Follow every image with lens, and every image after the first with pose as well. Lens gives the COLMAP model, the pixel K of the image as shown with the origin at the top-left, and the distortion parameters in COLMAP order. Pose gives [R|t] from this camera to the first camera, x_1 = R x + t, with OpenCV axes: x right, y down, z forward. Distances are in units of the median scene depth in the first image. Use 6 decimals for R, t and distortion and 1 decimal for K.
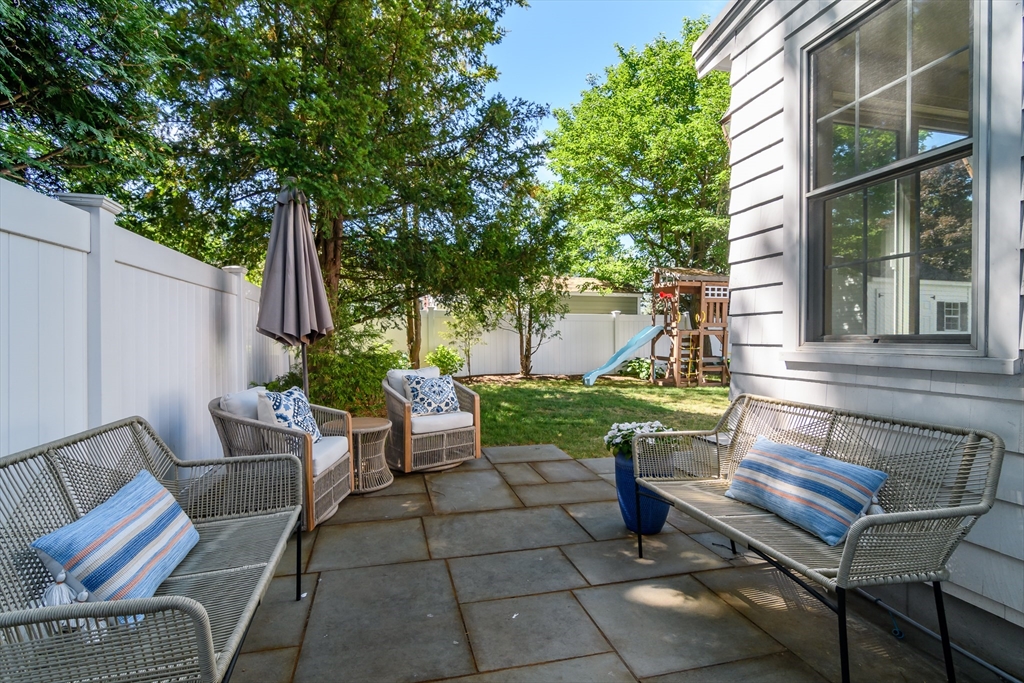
lens RADIAL K [[488.7, 0, 510.1], [0, 488.7, 341.5], [0, 0, 1]] dist [0.000494, 0.000182]
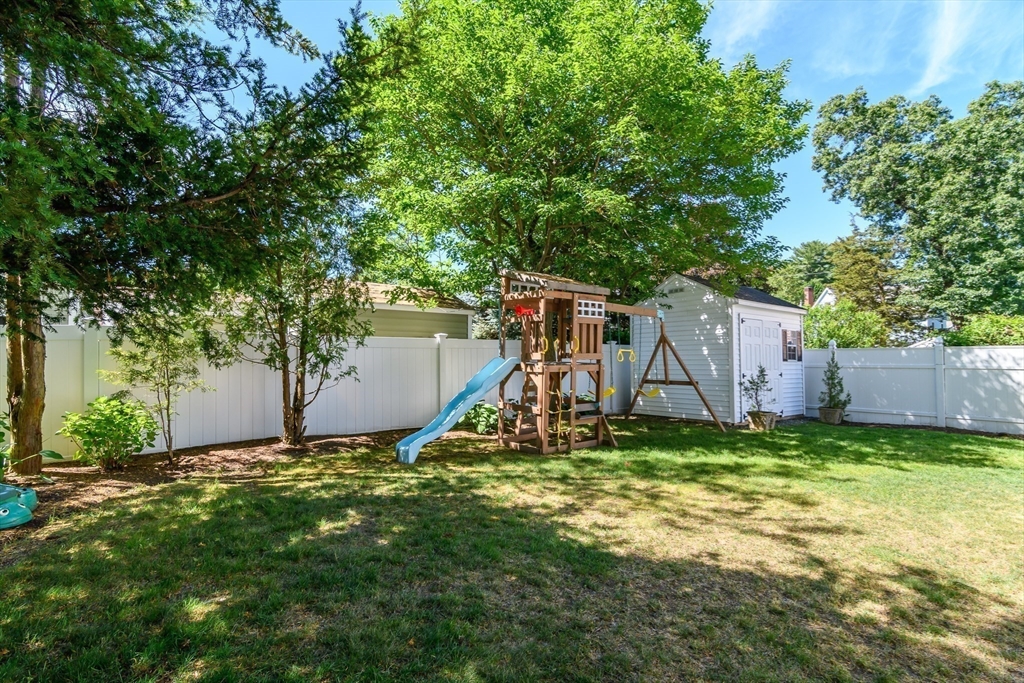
lens RADIAL K [[488.7, 0, 494.4], [0, 488.7, 360.6], [0, 0, 1]] dist [0.000494, 0.000182]
pose [[0.930611, -0.001342, 0.366008, 0.042156], [0.004115, 0.999968, -0.006796, -0.023897], [-0.365987, 0.007831, 0.930587, 0.404124]]
